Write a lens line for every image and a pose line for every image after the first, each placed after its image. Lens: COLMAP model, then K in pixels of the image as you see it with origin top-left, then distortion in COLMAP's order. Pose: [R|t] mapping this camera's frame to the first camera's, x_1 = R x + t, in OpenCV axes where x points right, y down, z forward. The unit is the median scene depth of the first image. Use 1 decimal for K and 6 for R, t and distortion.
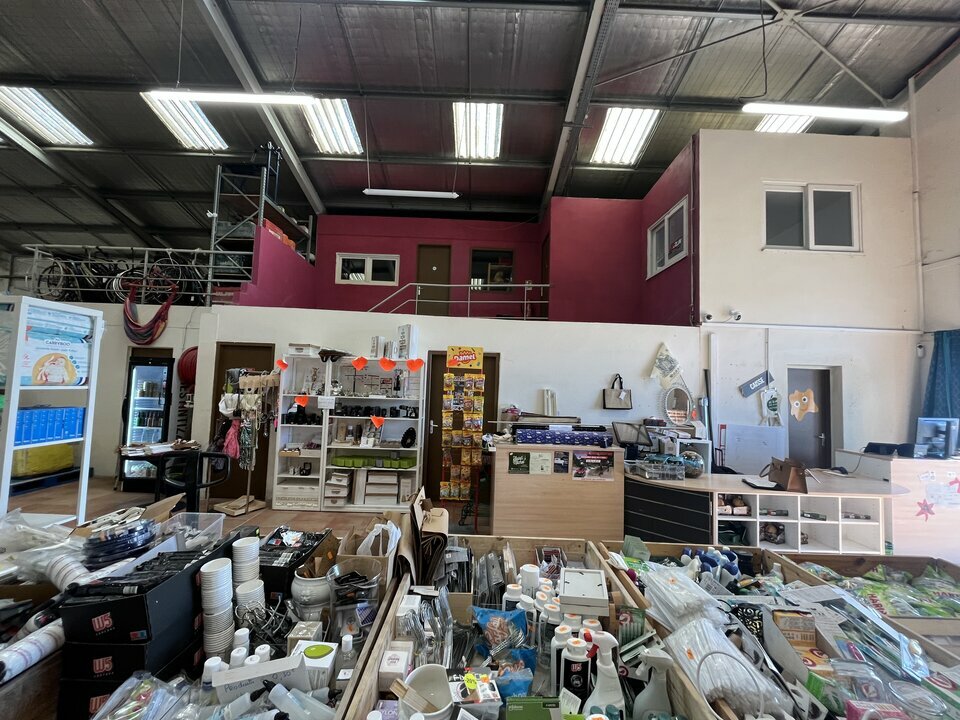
lens RADIAL K [[386.8, 0, 480.5], [0, 386.8, 359.3], [0, 0, 1]] dist [-0.001525, -0.000497]
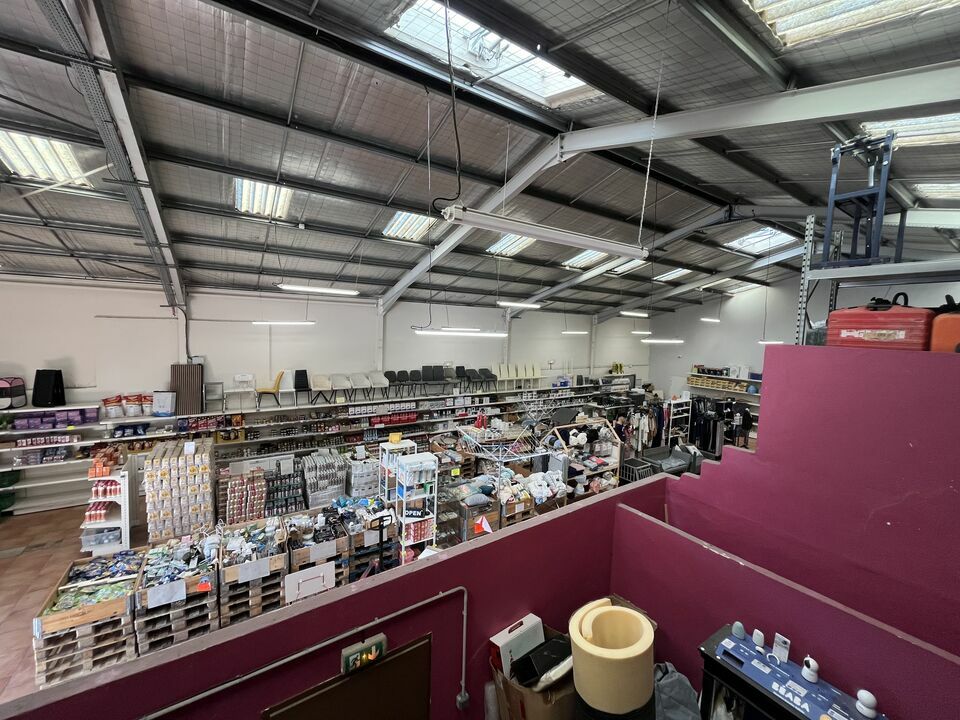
lens RADIAL K [[386.8, 0, 477.7], [0, 386.8, 360.6], [0, 0, 1]] dist [-0.001525, -0.000497]
pose [[-0.840513, -0.018972, -0.541459, 0.095852], [-0.028570, 0.999548, 0.009326, -0.429874], [0.541037, 0.023308, -0.840676, 1.689845]]
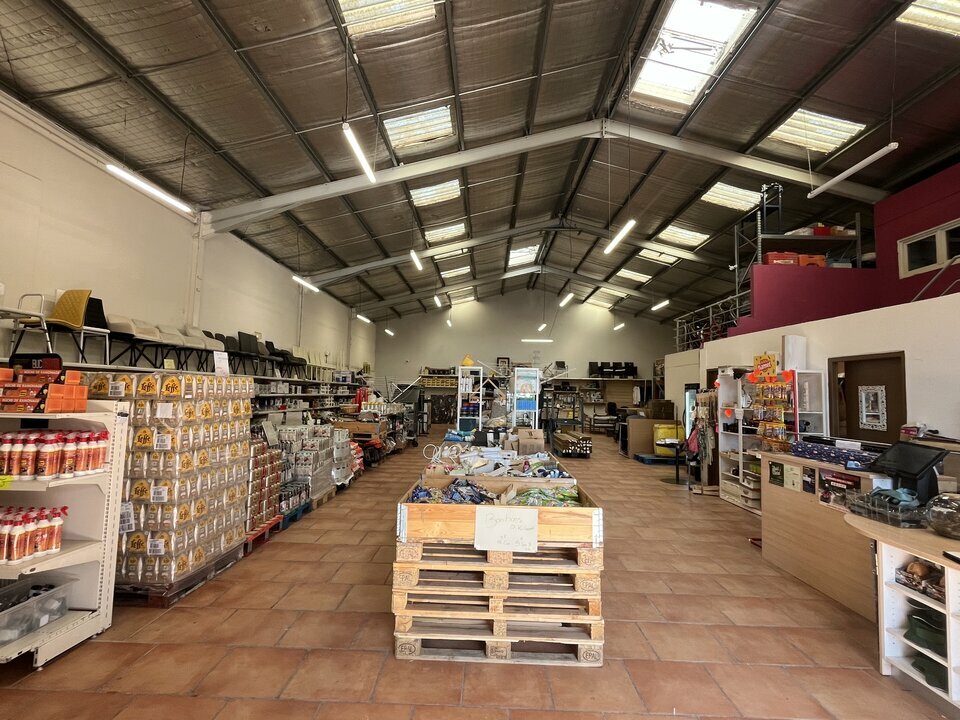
lens RADIAL K [[459.3, 0, 480.9], [0, 459.3, 359.1], [0, 0, 1]] dist [0.002469, 0.000146]
pose [[-0.020991, -0.108298, -0.993897, 1.075093], [0.039148, 0.993264, -0.109056, 0.073484], [0.999013, -0.041198, -0.016610, 0.268917]]
